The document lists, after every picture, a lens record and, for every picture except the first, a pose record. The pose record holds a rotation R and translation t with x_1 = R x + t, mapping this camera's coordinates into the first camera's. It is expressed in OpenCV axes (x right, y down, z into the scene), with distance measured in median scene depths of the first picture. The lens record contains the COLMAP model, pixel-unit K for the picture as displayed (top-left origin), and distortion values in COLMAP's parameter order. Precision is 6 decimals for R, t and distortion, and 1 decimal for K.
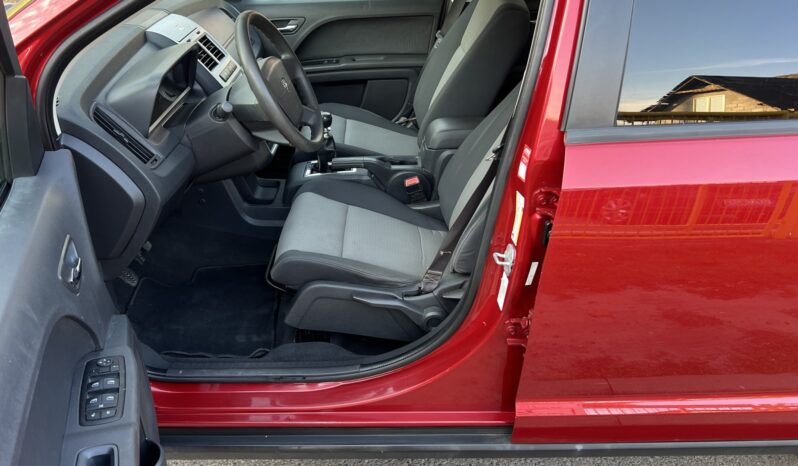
lens RADIAL K [[640.2, 0, 399.0], [0, 640.2, 233.0], [0, 0, 1]] dist [0.007853, -0.002822]
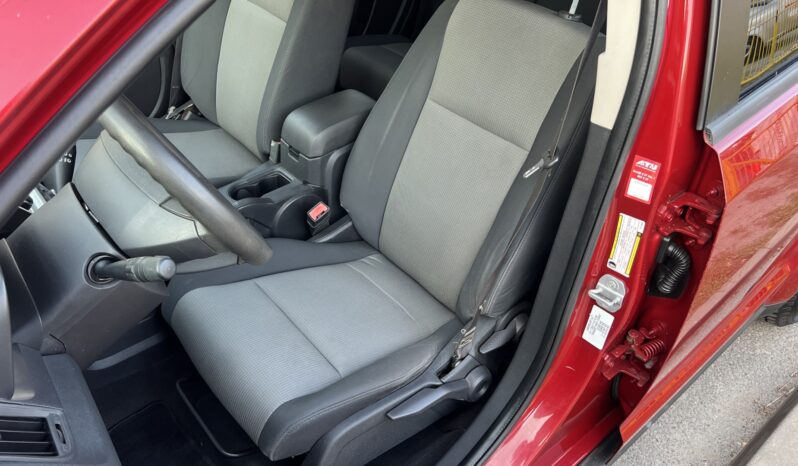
lens RADIAL K [[640.2, 0, 399.0], [0, 640.2, 233.0], [0, 0, 1]] dist [0.007853, -0.002822]
pose [[0.777367, -0.407220, 0.479450, -0.317219], [0.312823, 0.911514, 0.266990, -0.266964], [-0.545749, -0.057566, 0.835969, 0.417263]]
